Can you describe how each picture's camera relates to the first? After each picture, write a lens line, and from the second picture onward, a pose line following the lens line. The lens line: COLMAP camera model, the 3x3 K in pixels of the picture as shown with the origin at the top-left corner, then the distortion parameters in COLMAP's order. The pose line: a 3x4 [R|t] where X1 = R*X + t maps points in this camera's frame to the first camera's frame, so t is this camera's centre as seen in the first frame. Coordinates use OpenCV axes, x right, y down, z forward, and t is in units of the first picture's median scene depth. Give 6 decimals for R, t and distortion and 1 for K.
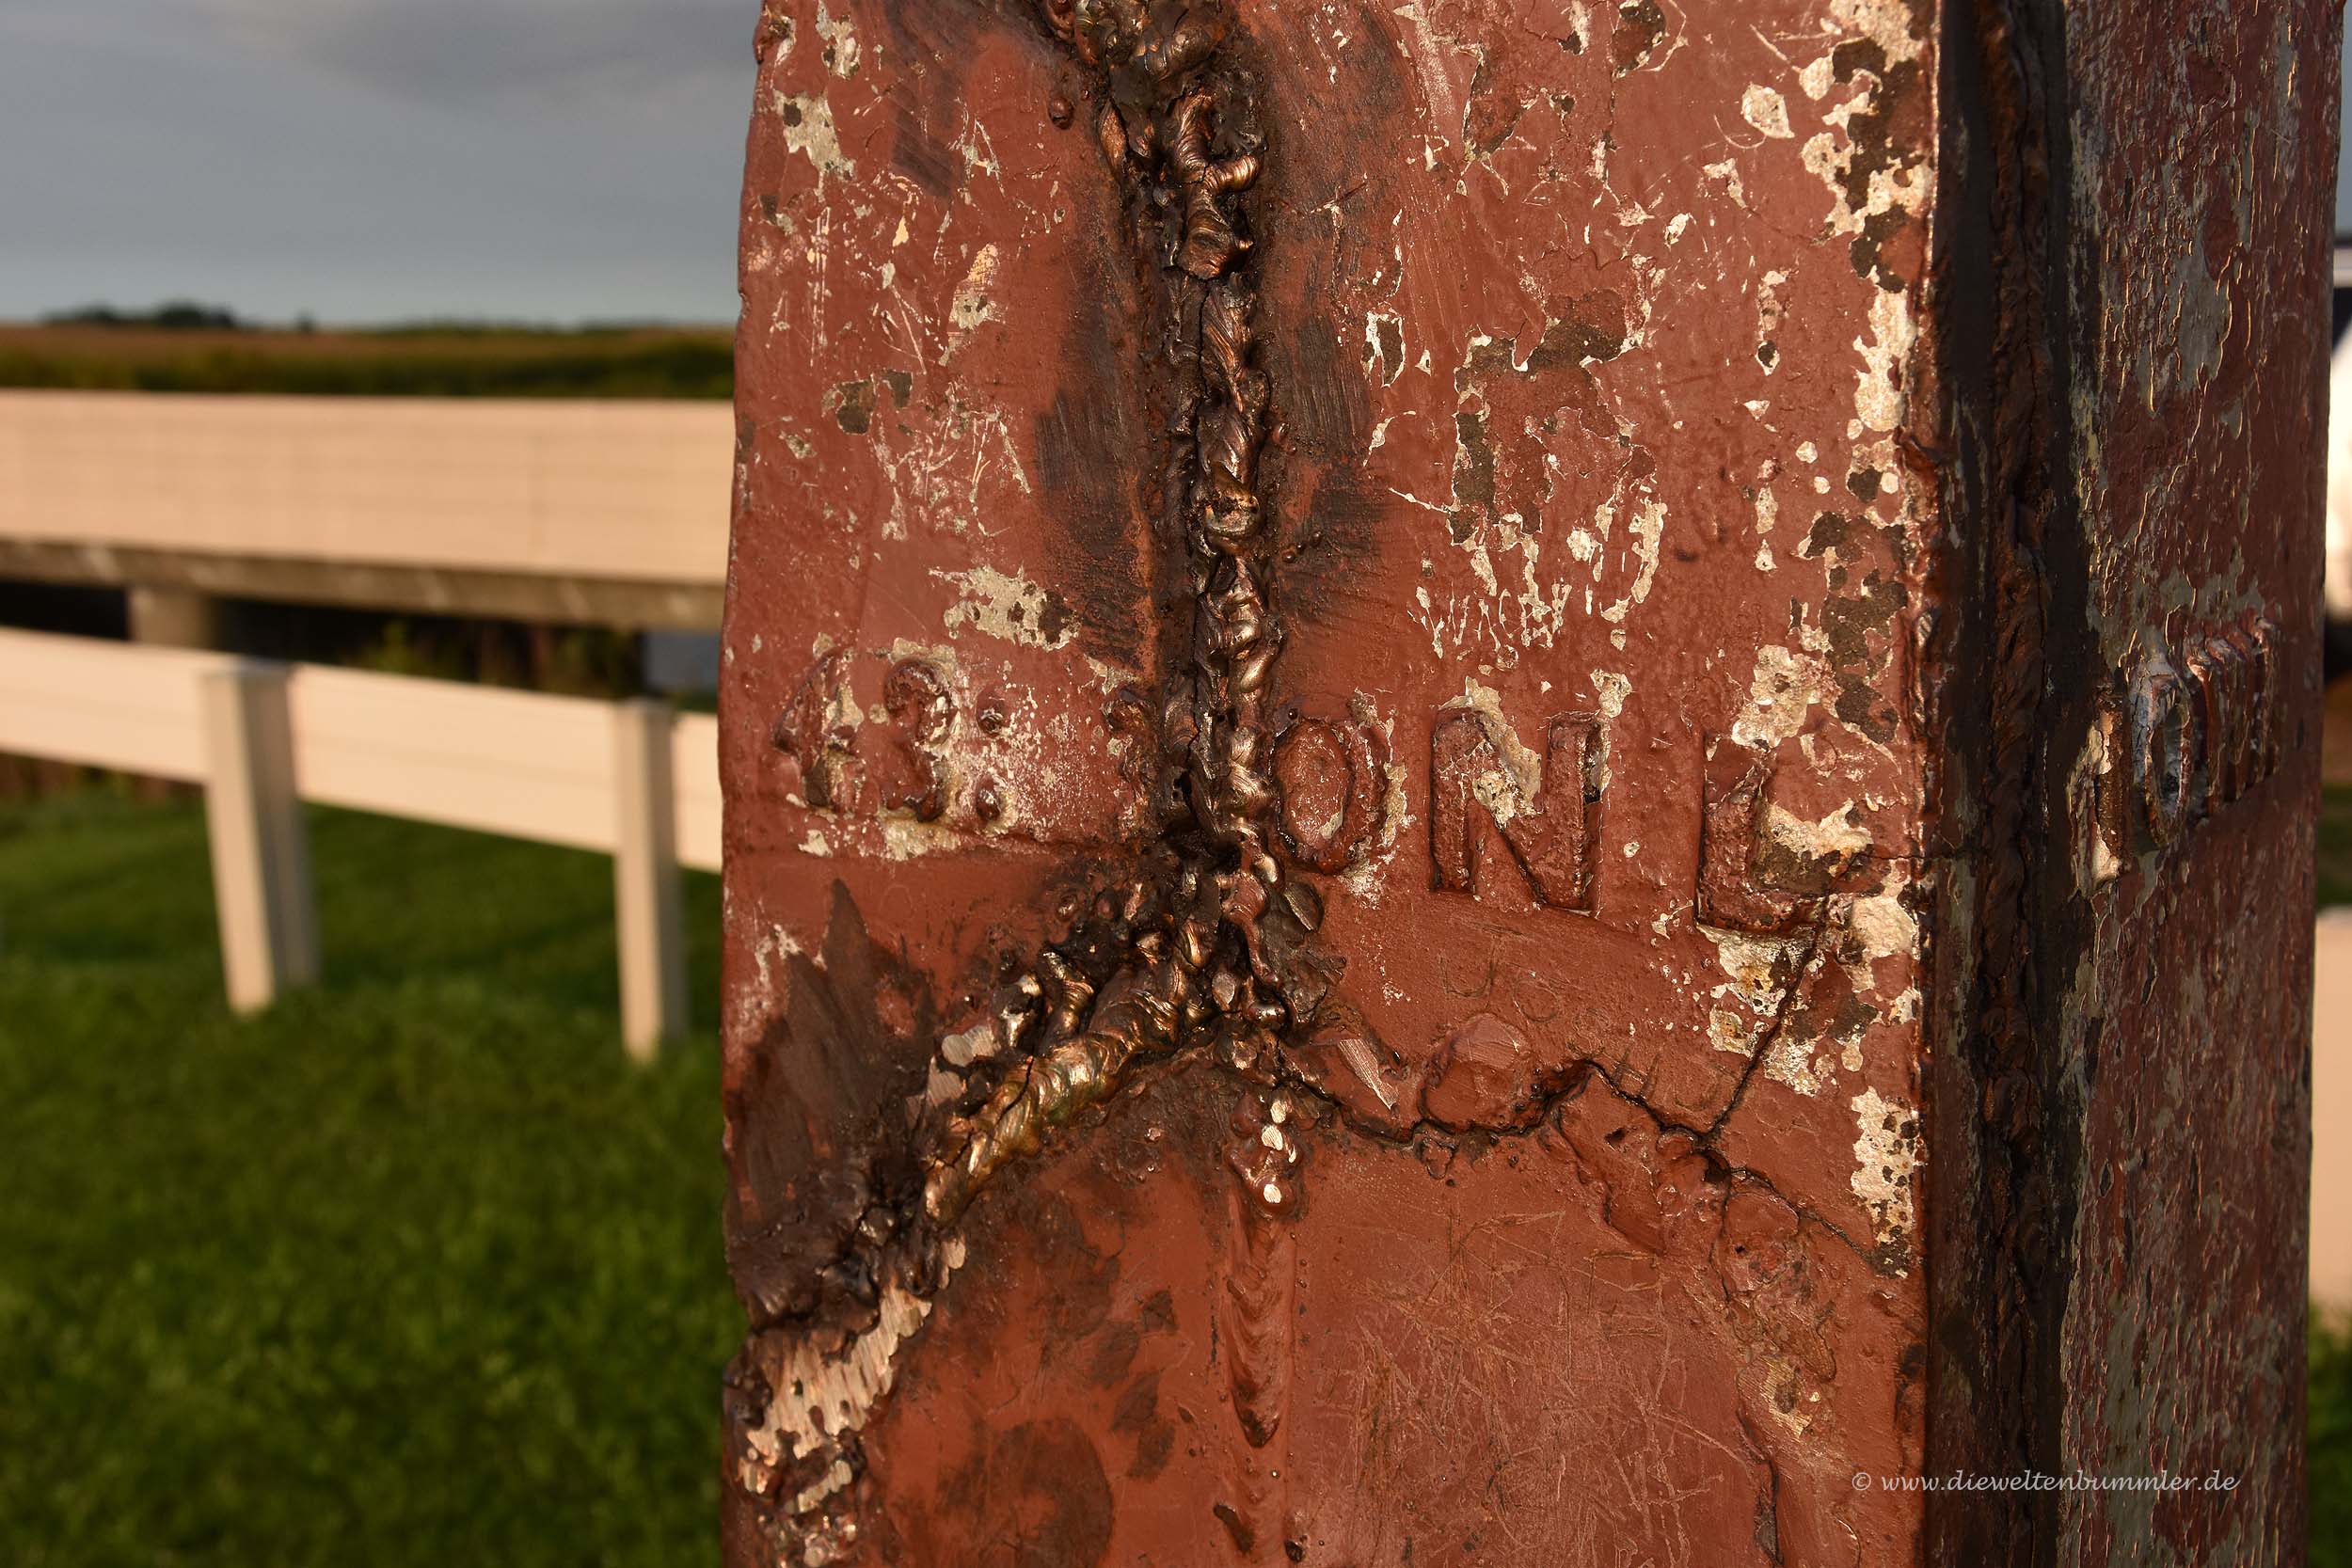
lens RADIAL K [[2653.9, 0, 1176.0], [0, 2653.9, 784.0], [0, 0, 1]] dist [0.007078, 0.030921]
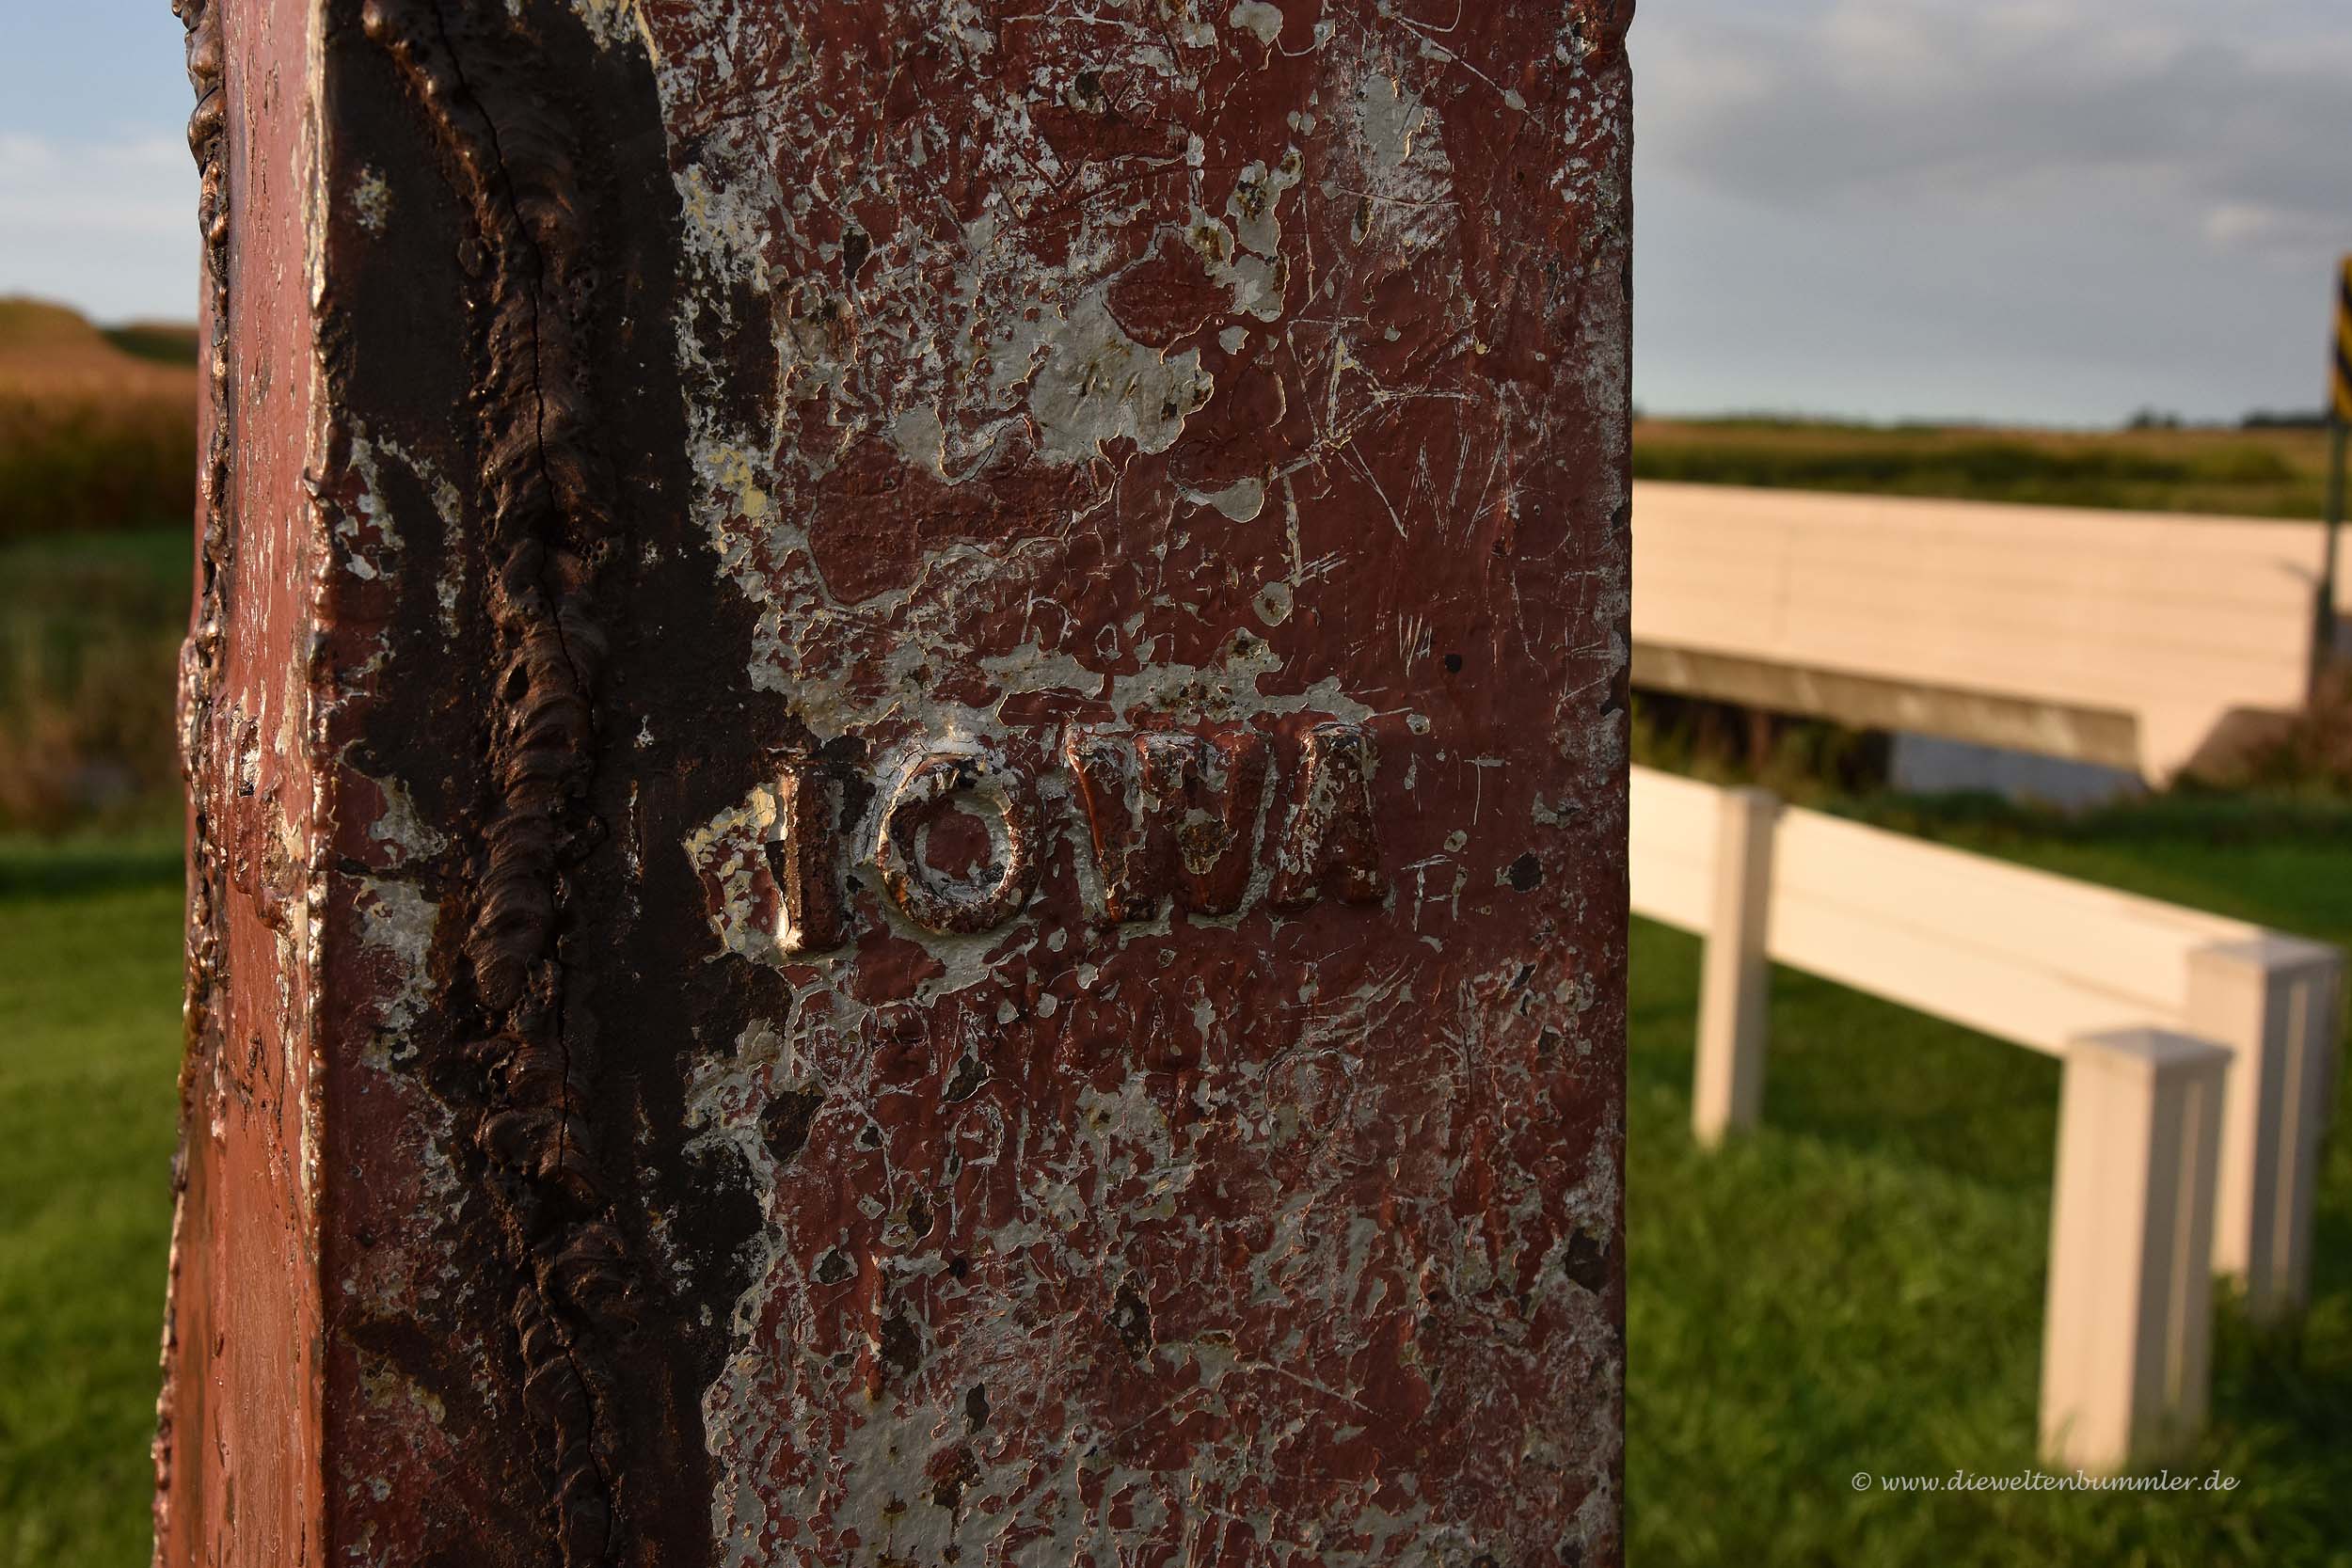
lens RADIAL K [[2653.9, 0, 1176.0], [0, 2653.9, 784.0], [0, 0, 1]] dist [0.007078, 0.030921]
pose [[0.861379, 0.108697, -0.496196, 0.070607], [-0.126267, 0.991994, -0.001889, -0.002992], [0.492018, 0.064281, 0.868209, 0.016429]]
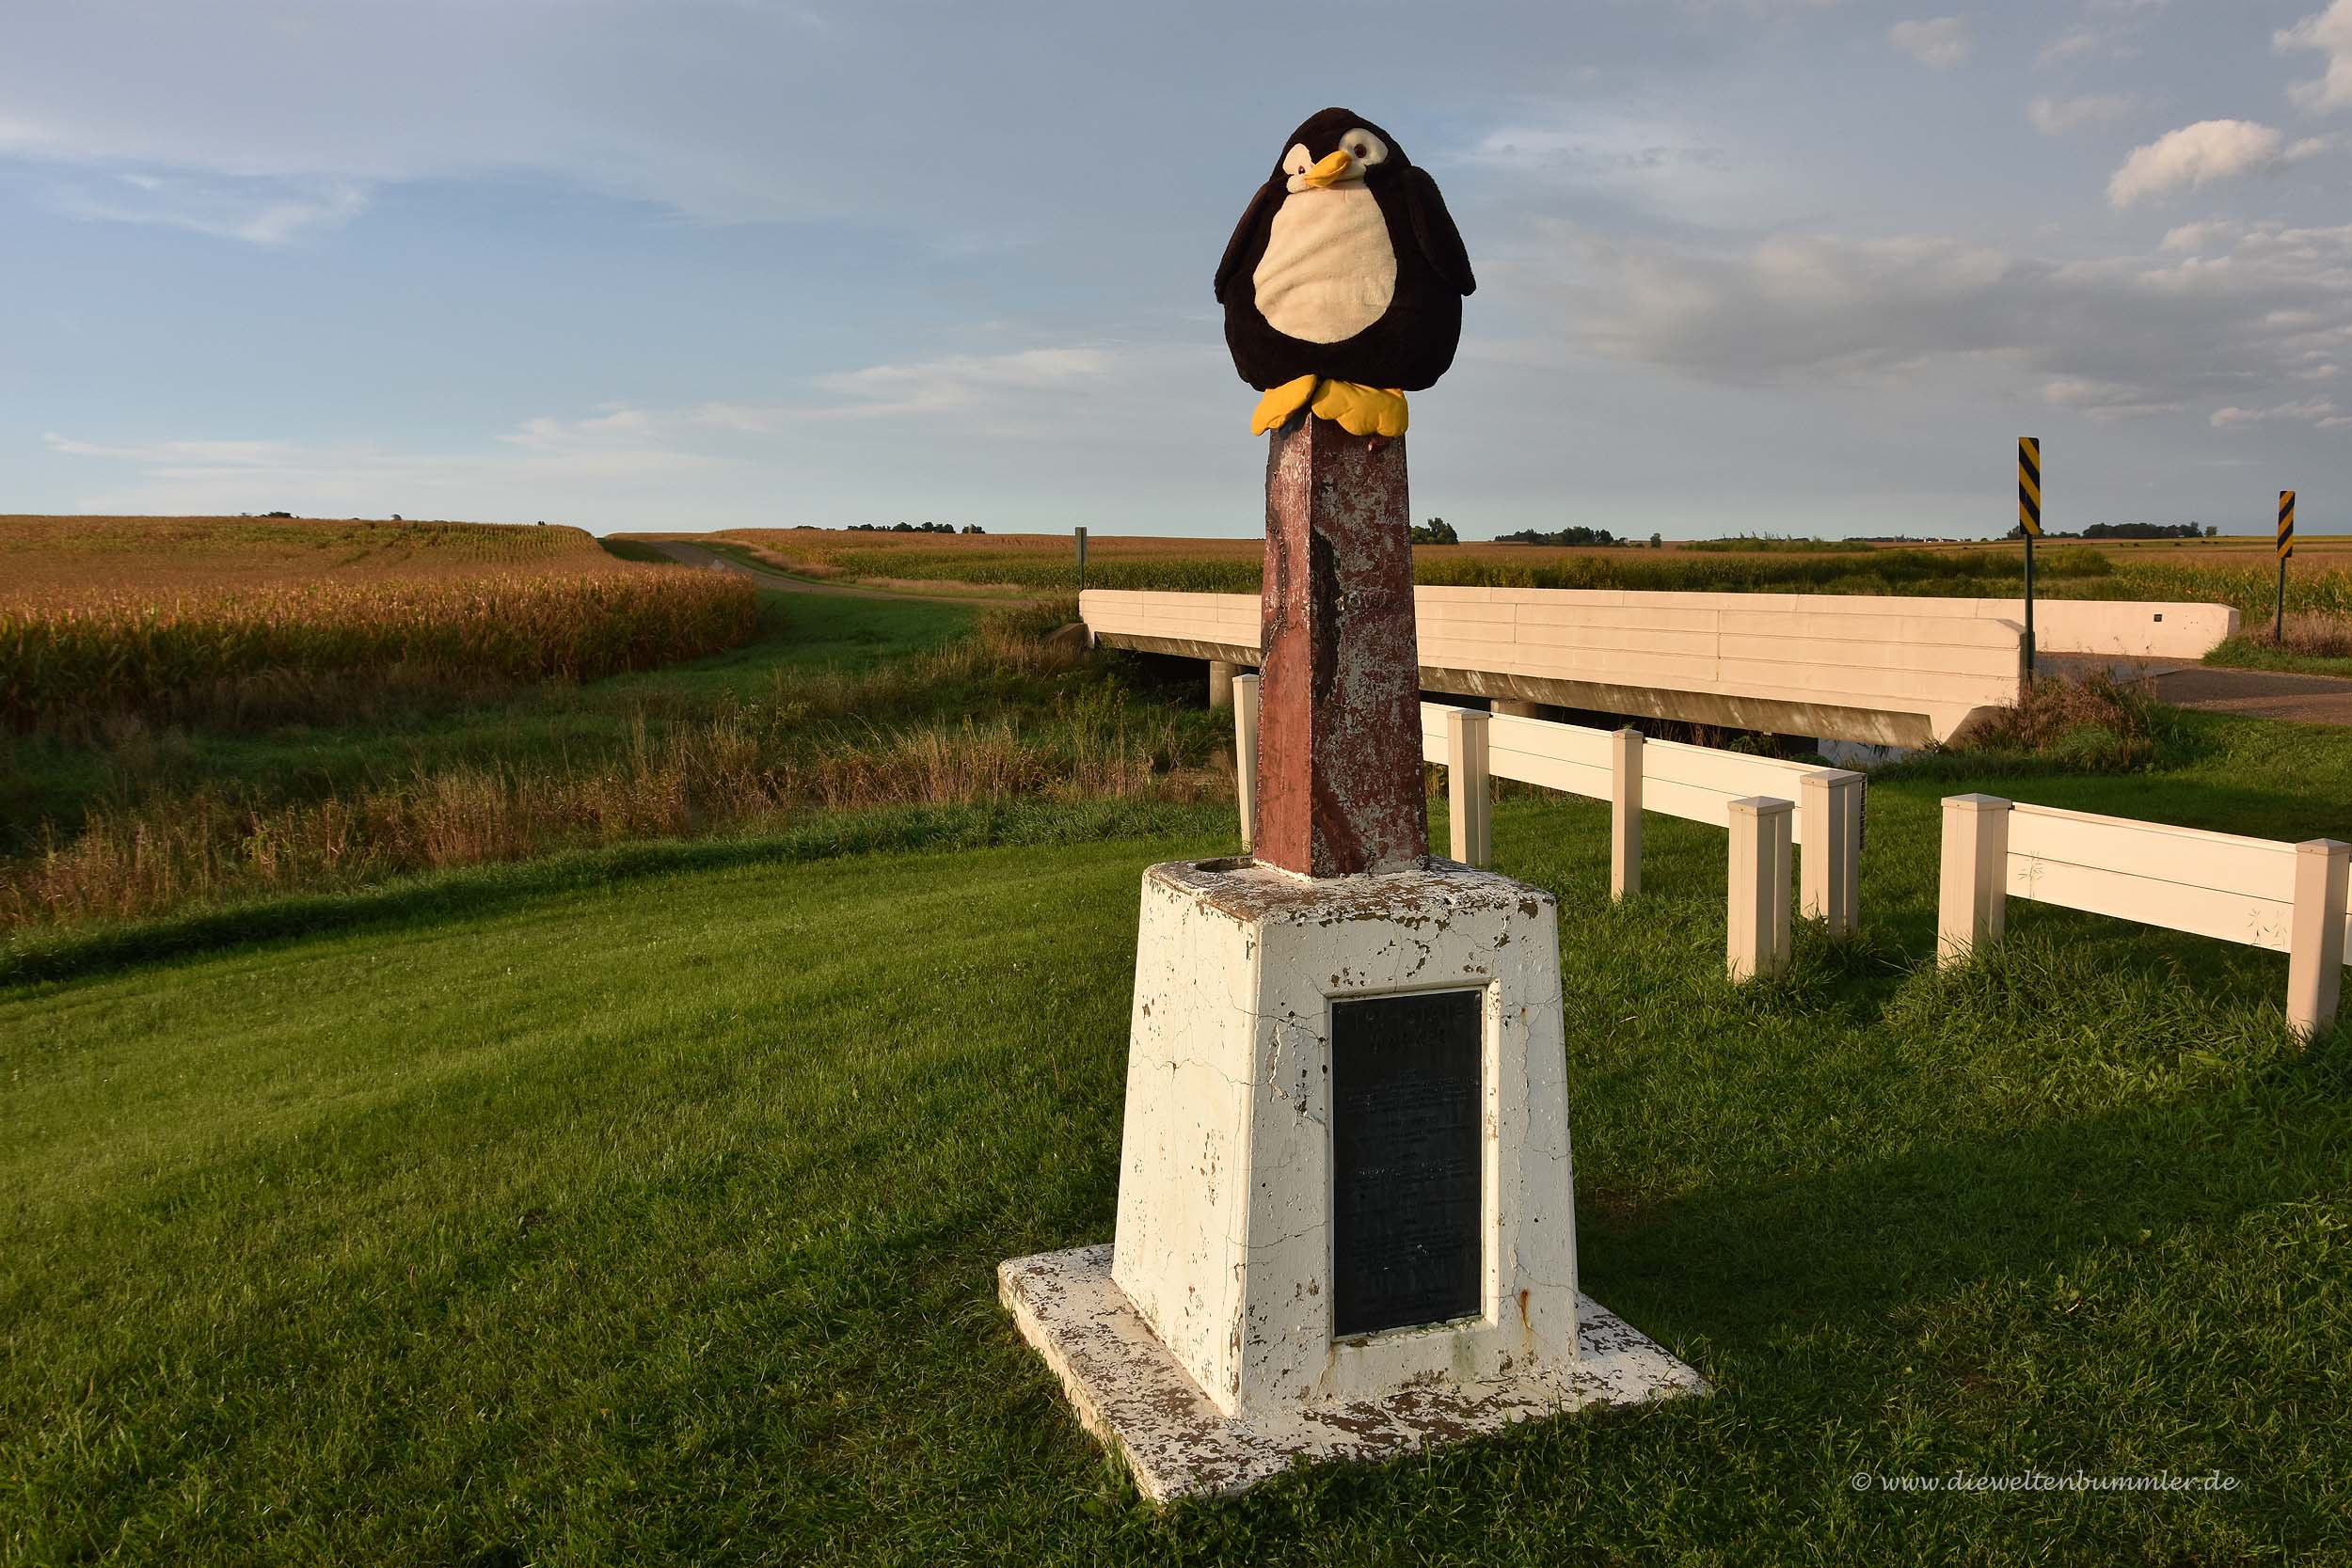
lens RADIAL K [[1843.3, 0, 1176.0], [0, 1843.3, 784.0], [0, 0, 1]] dist [-0.142195, 0.009236]
pose [[0.818699, 0.072974, -0.569567, 0.343767], [-0.092446, 0.995704, -0.005310, 0.071020], [0.566733, 0.057002, 0.821928, -0.474816]]
